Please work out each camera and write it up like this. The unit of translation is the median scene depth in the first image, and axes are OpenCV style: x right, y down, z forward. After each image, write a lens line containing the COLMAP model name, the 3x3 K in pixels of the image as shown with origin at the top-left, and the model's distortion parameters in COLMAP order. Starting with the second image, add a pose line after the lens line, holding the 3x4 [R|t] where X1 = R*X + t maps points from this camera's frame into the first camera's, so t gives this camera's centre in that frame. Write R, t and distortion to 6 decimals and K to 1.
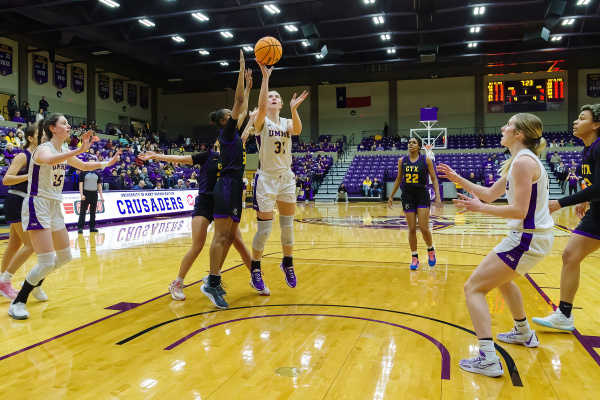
lens RADIAL K [[539.2, 0, 268.0], [0, 539.2, 170.5], [0, 0, 1]] dist [-0.030093, 0.031535]
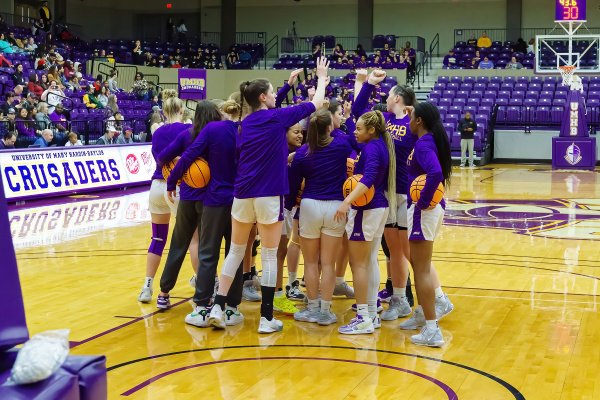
lens RADIAL K [[1160.7, 0, 313.4], [0, 1160.7, 138.2], [0, 0, 1]] dist [-0.030640, 0.000000]
pose [[0.999607, 0.013322, 0.024657, 0.011261], [-0.014761, 0.998142, 0.059108, -0.038773], [-0.023824, -0.059449, 0.997947, -0.170187]]
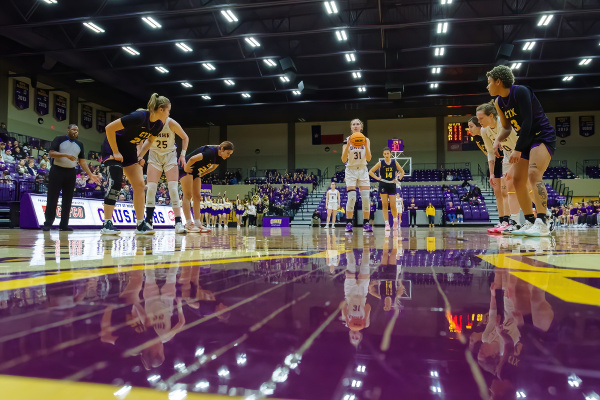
lens RADIAL K [[511.1, 0, 307.1], [0, 511.1, 212.3], [0, 0, 1]] dist [-0.011946, 0.013151]
pose [[0.993351, 0.008622, 0.114803, 0.001992], [-0.004092, 0.999206, -0.039639, 0.073403], [-0.115054, 0.038905, 0.992597, -0.006103]]
